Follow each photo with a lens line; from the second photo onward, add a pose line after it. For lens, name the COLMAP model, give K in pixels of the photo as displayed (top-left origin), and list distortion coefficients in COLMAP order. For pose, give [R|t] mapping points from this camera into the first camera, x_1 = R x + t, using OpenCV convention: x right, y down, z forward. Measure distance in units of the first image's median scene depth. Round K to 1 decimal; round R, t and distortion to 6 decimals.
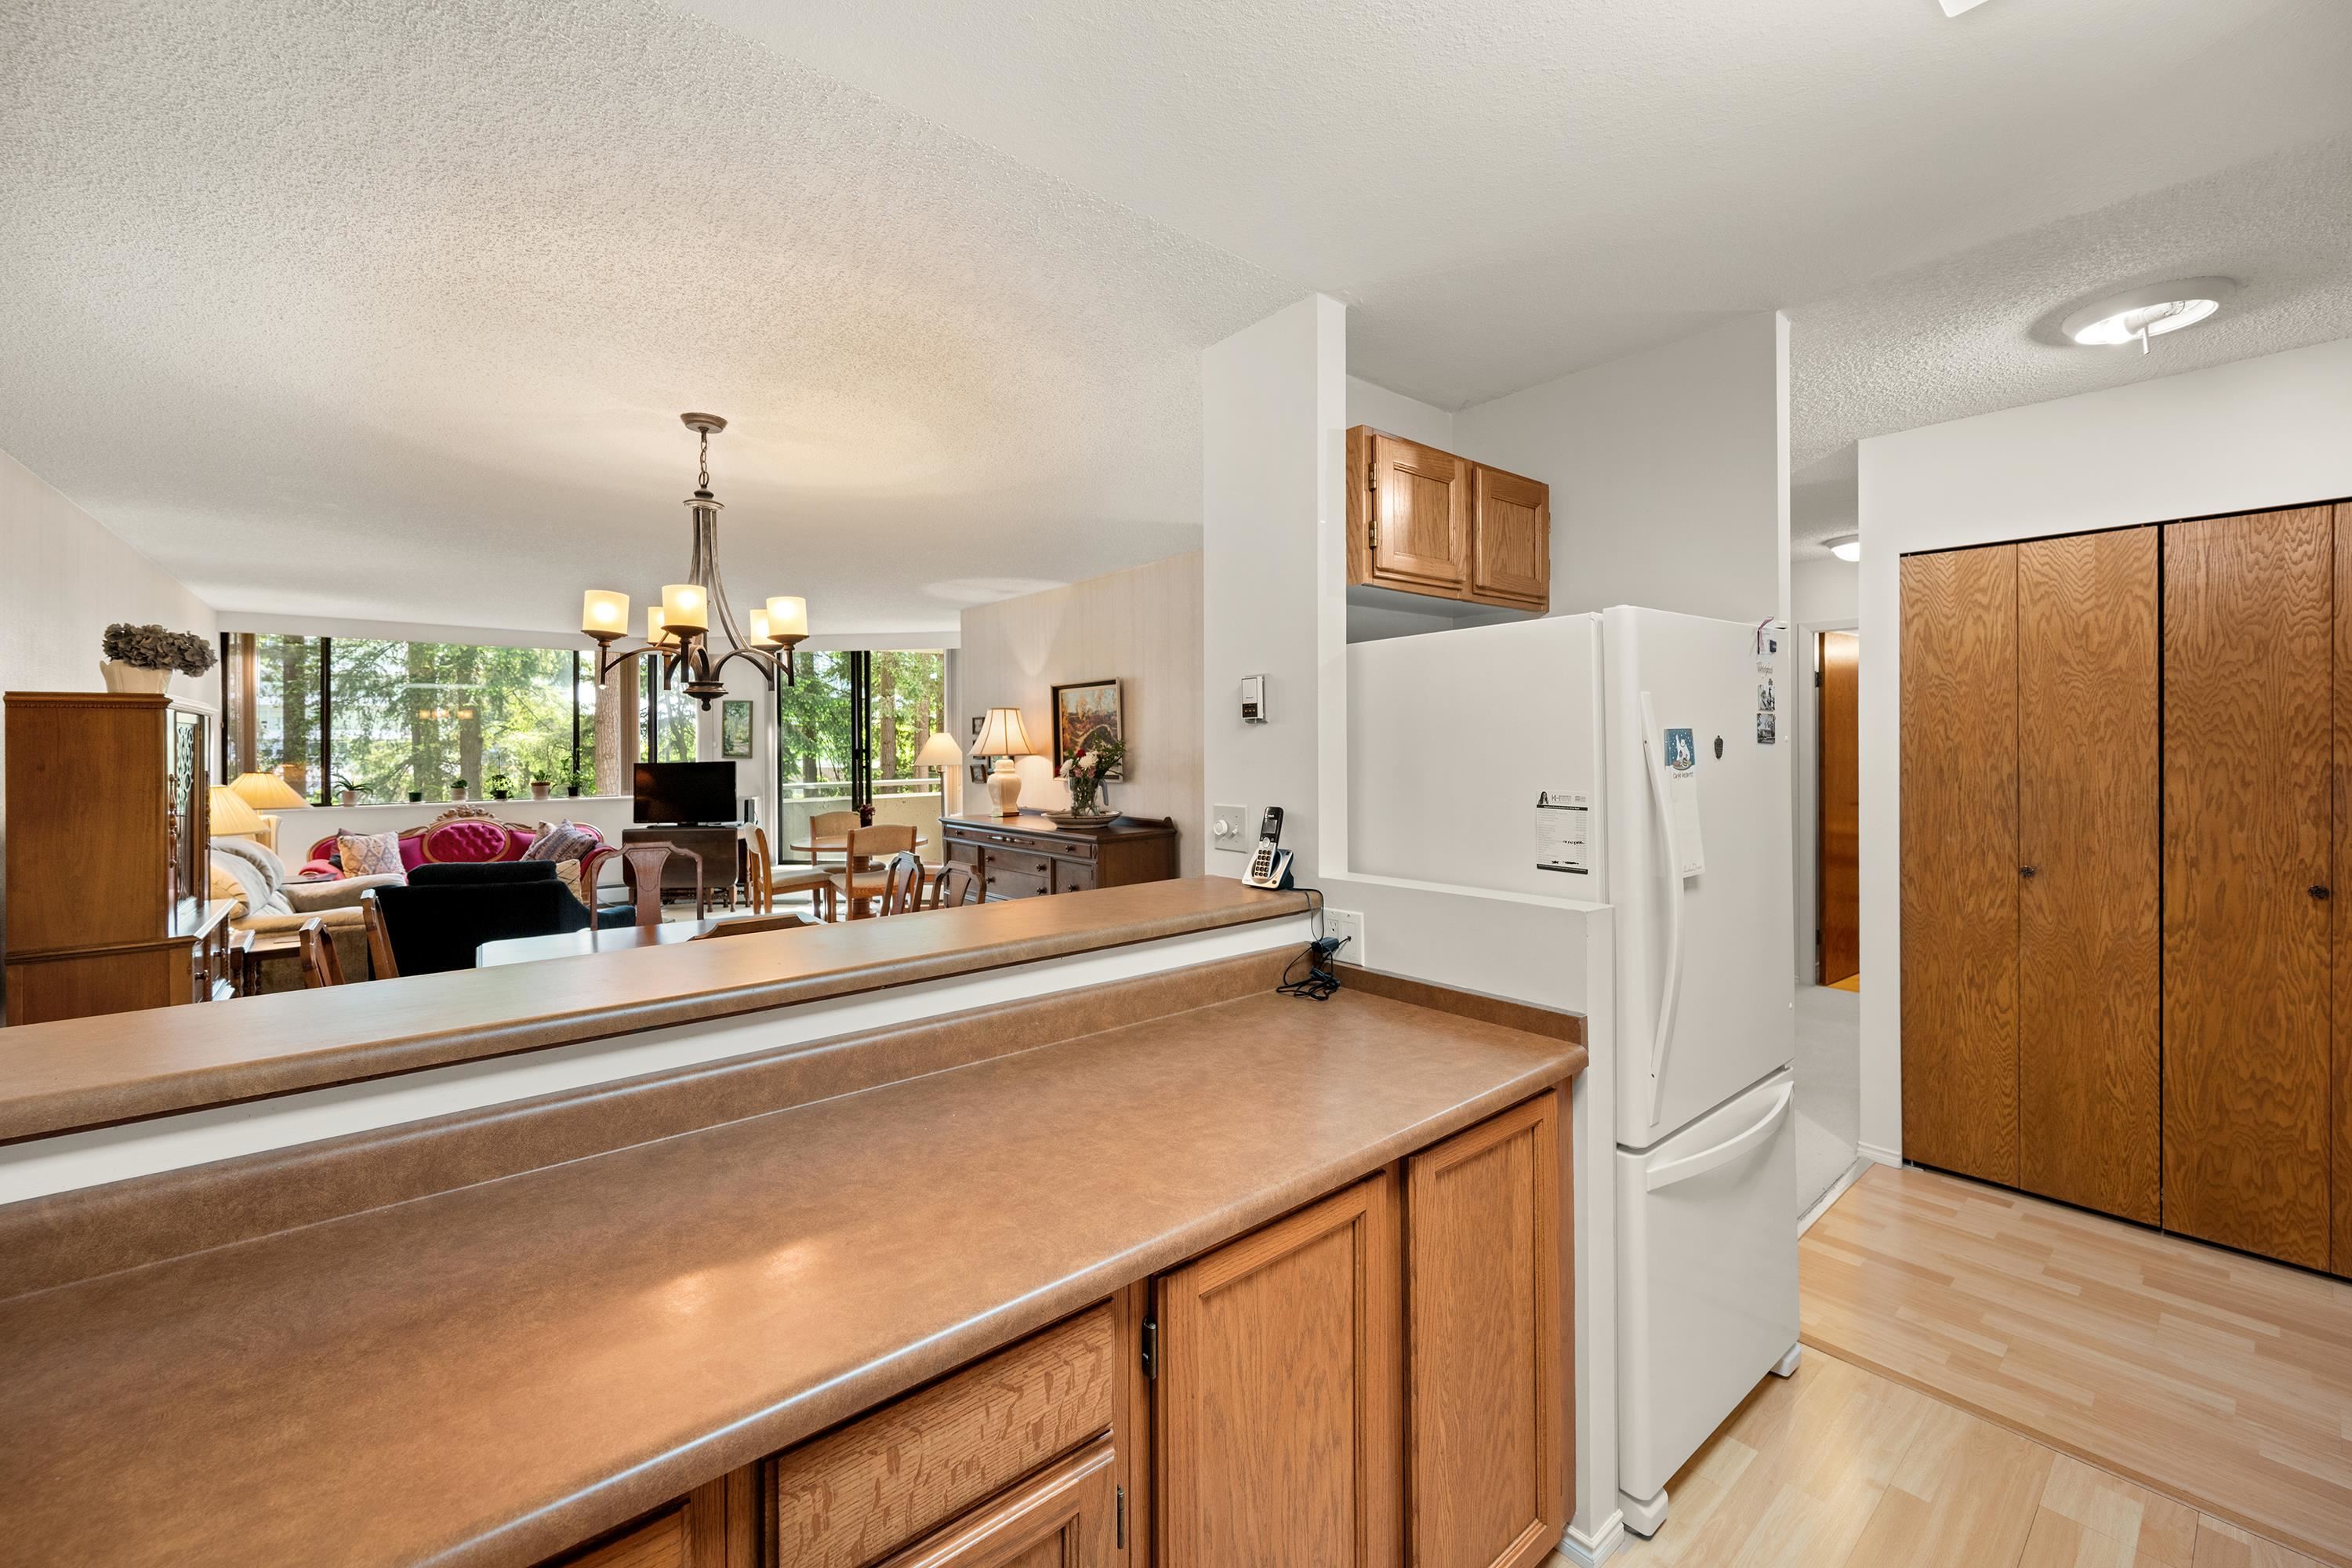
lens RADIAL K [[934.5, 0, 1183.7], [0, 934.5, 743.9], [0, 0, 1]] dist [-0.000496, 0.000194]
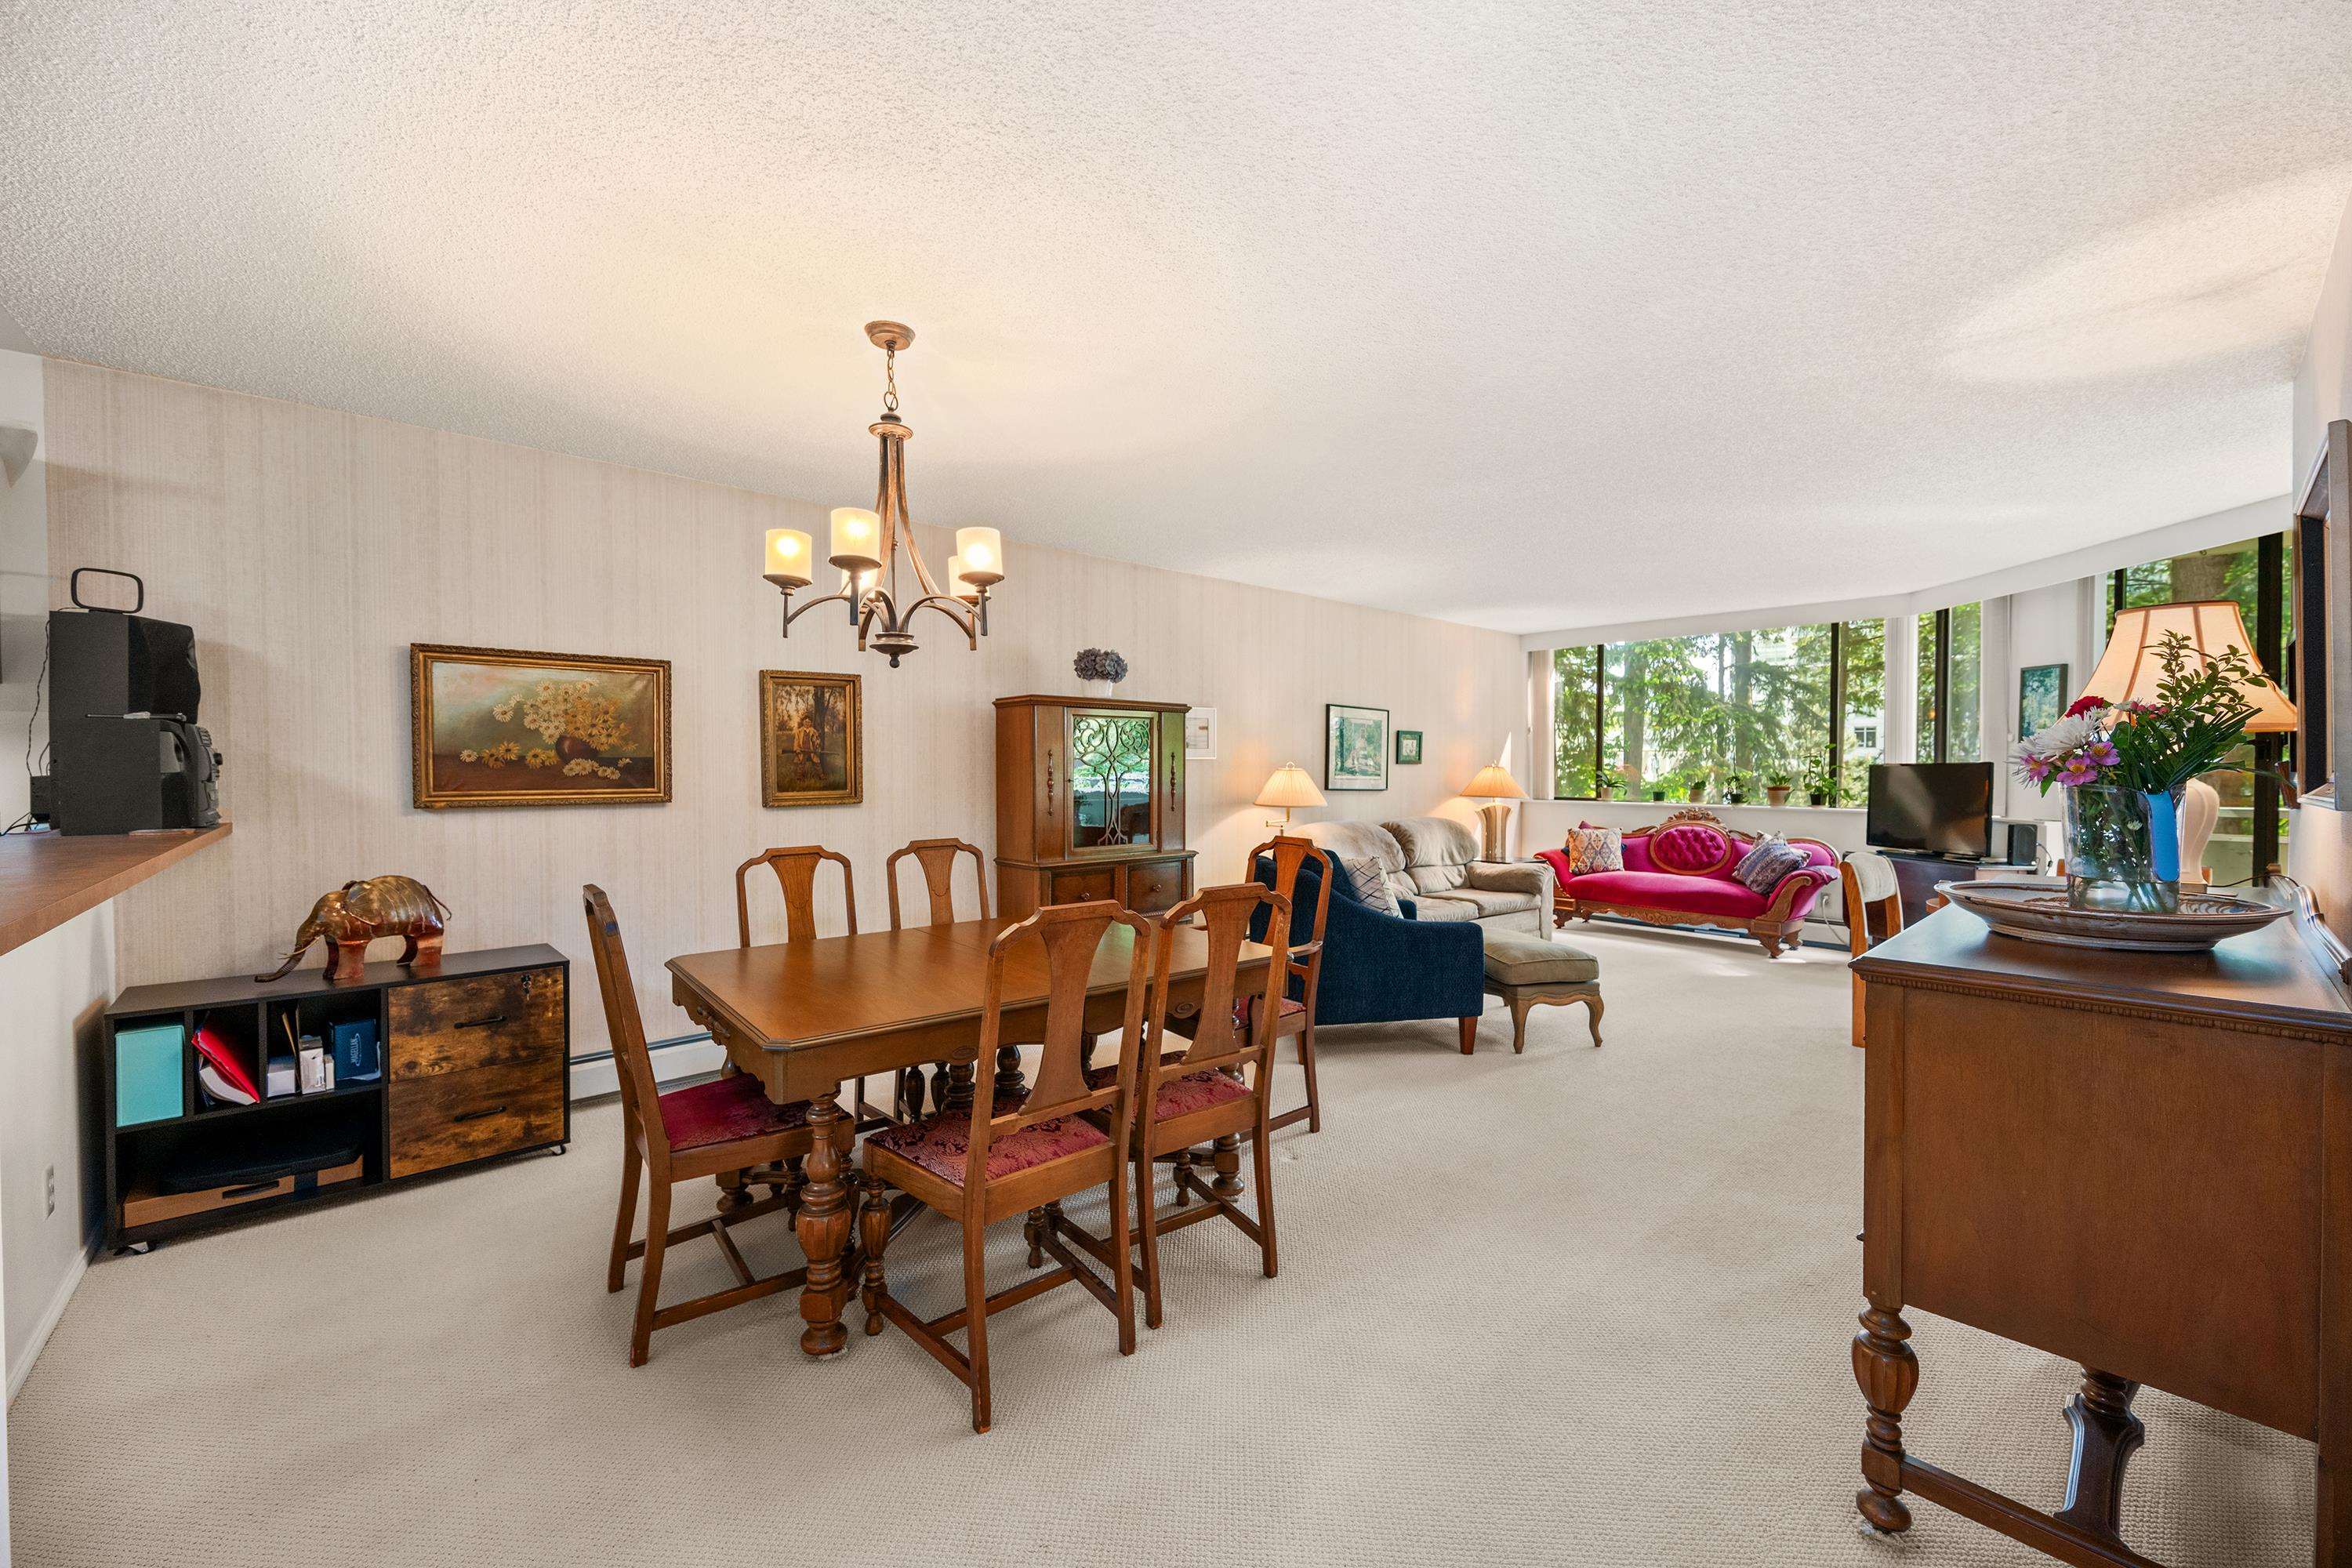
lens RADIAL K [[921.9, 0, 1182.1], [0, 921.9, 785.1], [0, 0, 1]] dist [-0.001020, -0.000124]
pose [[0.028288, 0.027066, -0.999233, 0.352760], [-0.000910, 0.999634, 0.027051, 0.050156], [0.999599, 0.000144, 0.028302, 1.222769]]
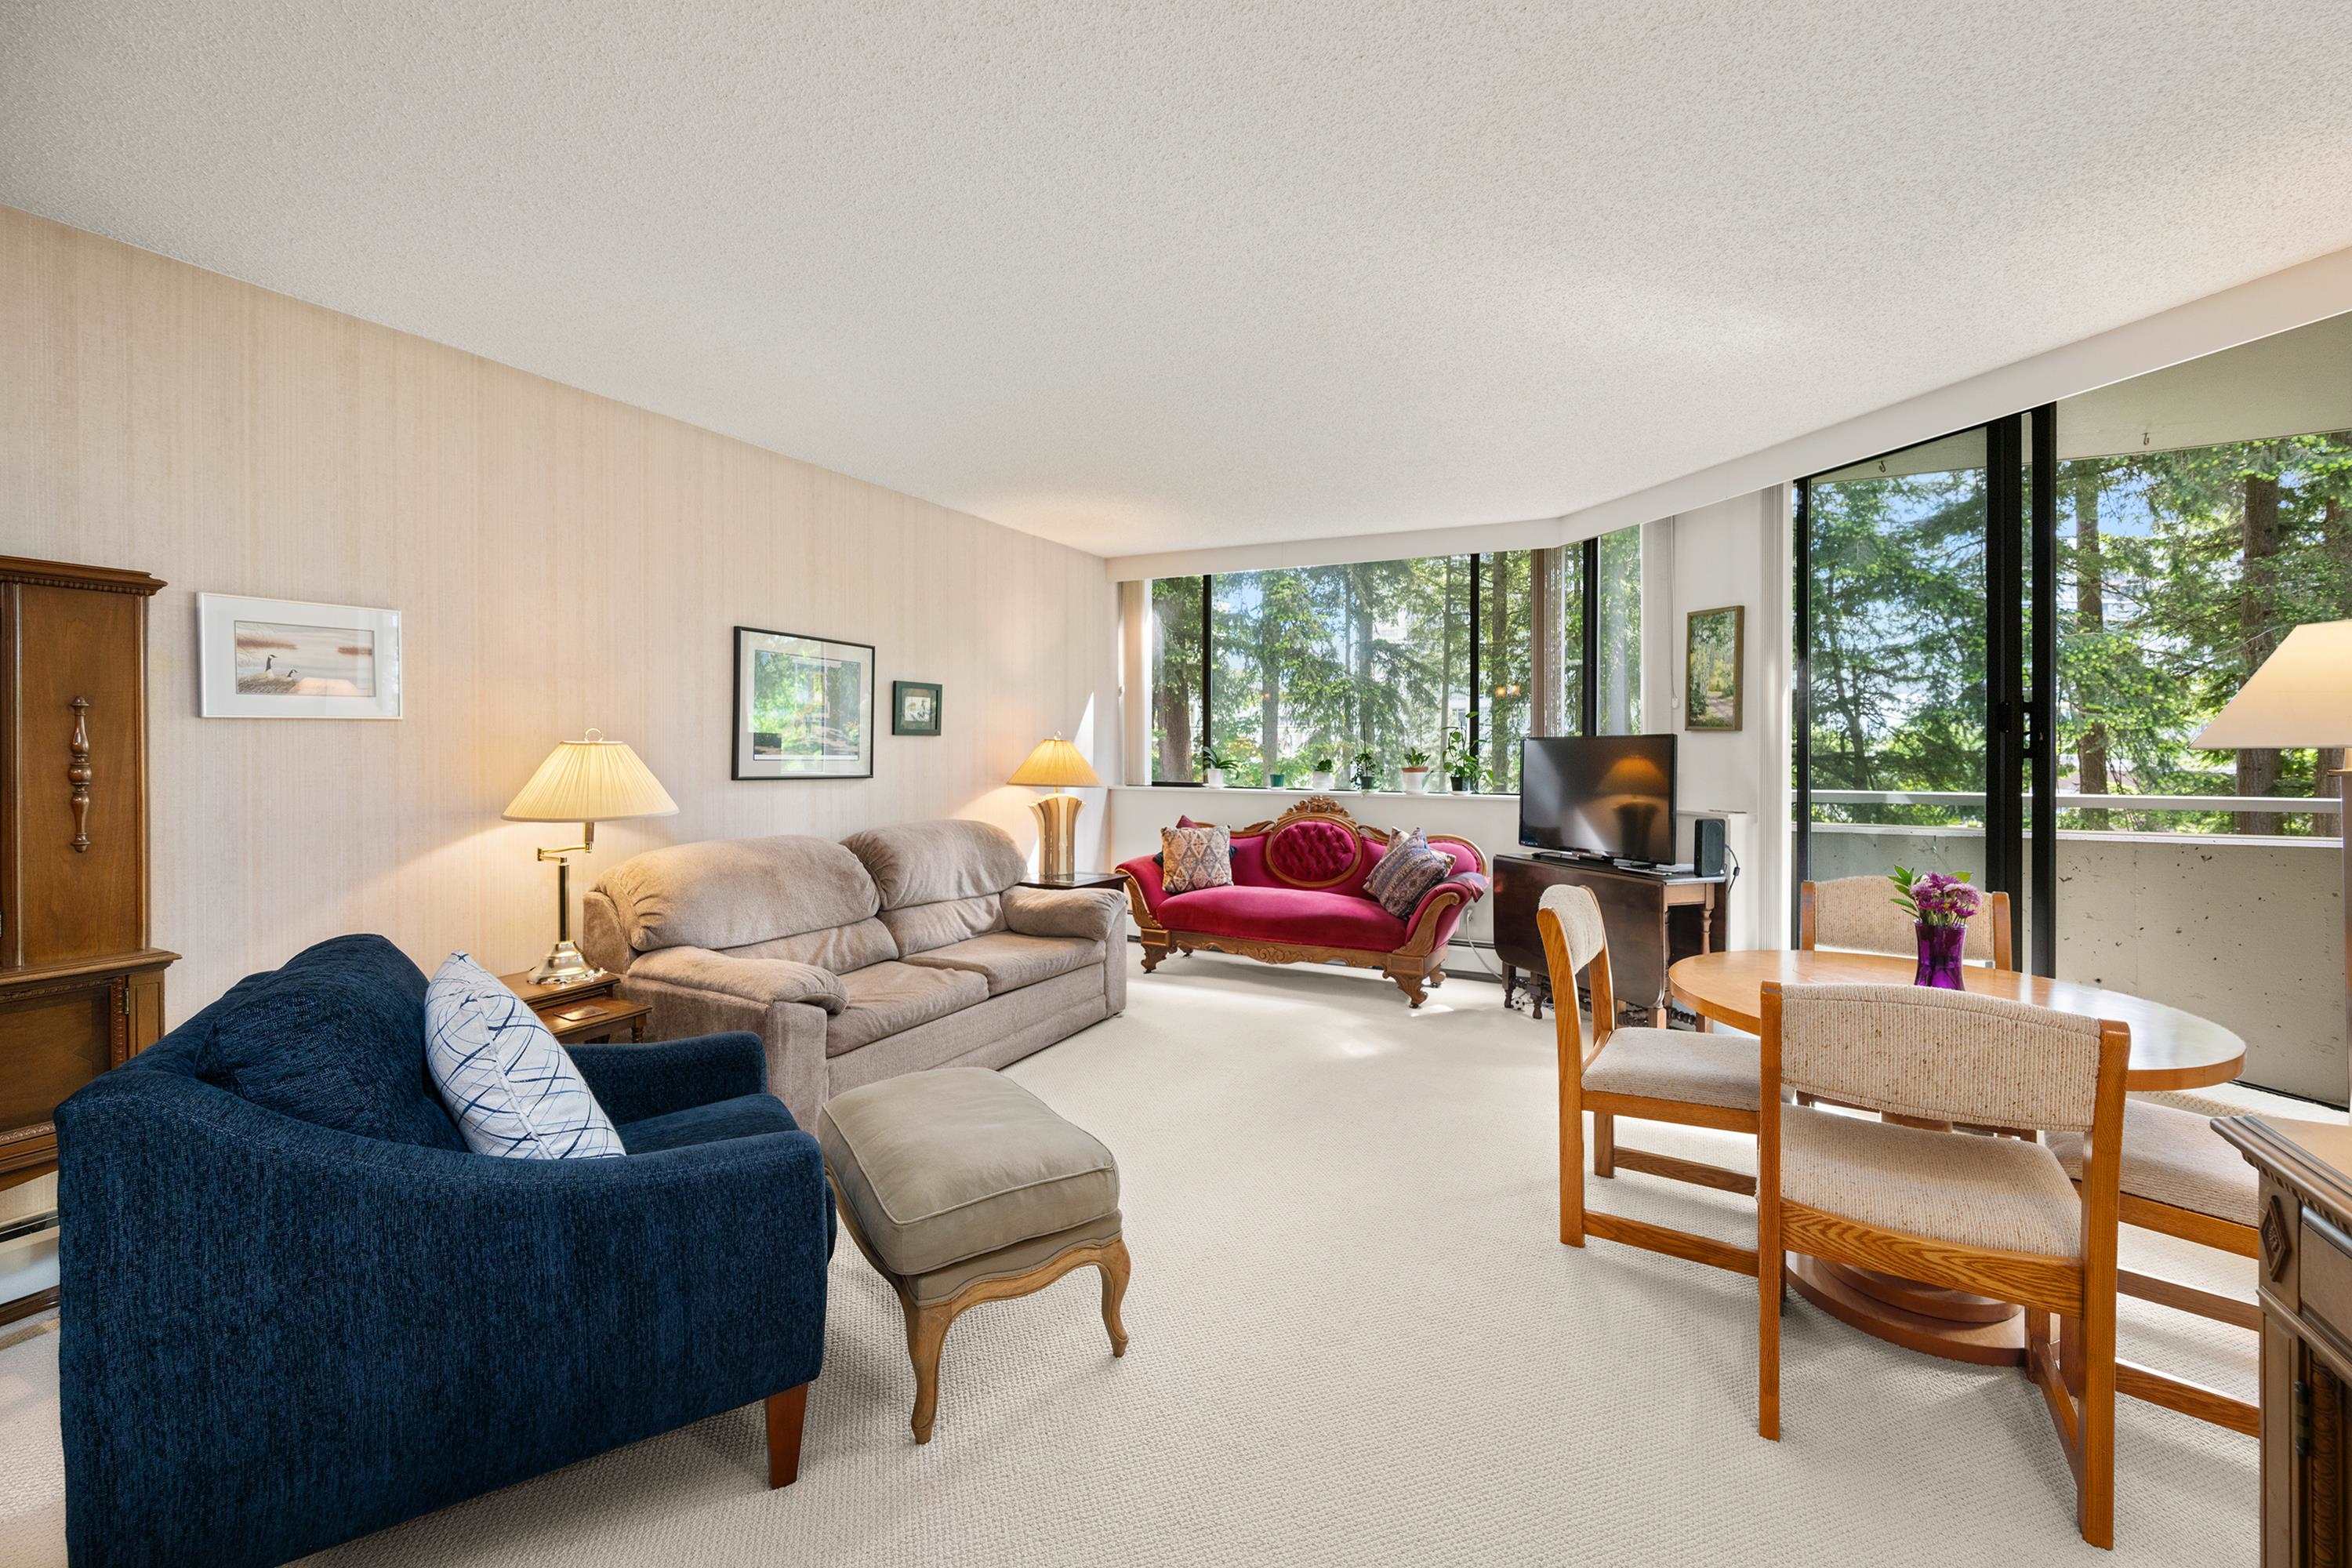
lens RADIAL K [[951.8, 0, 1219.3], [0, 951.8, 751.6], [0, 0, 1]] dist [0.002798, 0.000137]
pose [[0.410496, 0.016860, -0.911707, -0.408816], [-0.005434, 0.999857, 0.016043, 0.058708], [0.911846, -0.001632, 0.410528, 1.694676]]
